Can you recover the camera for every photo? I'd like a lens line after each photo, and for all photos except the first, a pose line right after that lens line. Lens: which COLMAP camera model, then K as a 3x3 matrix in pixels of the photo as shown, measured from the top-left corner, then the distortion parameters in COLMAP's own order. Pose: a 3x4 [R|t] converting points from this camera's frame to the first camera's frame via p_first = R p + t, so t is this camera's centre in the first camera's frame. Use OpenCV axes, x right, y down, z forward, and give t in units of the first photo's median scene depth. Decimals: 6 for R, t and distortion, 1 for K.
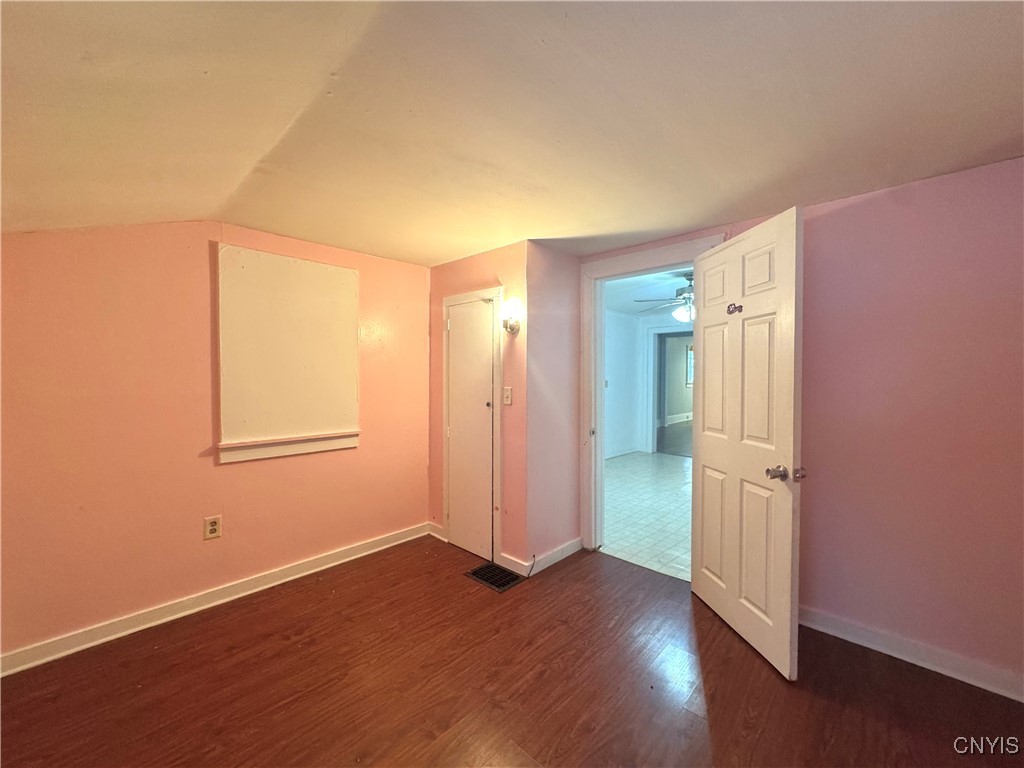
lens RADIAL K [[412.5, 0, 512.0], [0, 412.5, 384.0], [0, 0, 1]] dist [-0.001548, 0.000158]
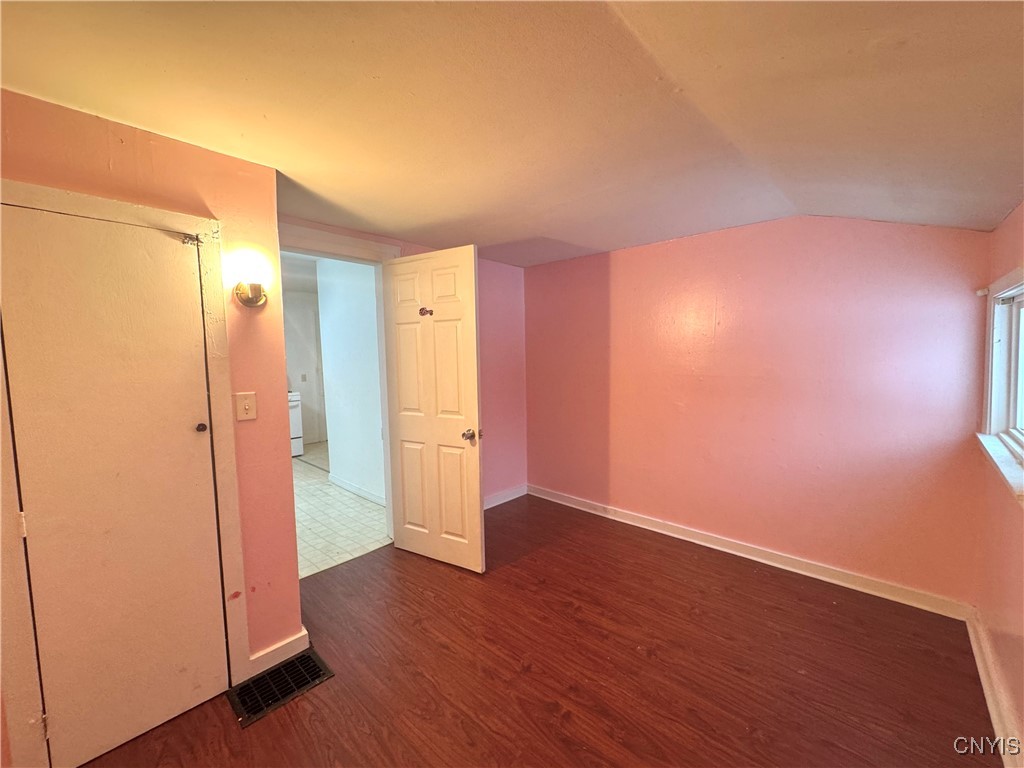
lens RADIAL K [[412.0, 0, 512.0], [0, 412.0, 384.0], [0, 0, 1]] dist [-0.001327, 0.000144]
pose [[-0.015736, -0.078978, 0.996752, -0.648061], [0.037866, 0.996113, 0.079525, -0.039651], [-0.999159, 0.038994, -0.012684, 0.621409]]
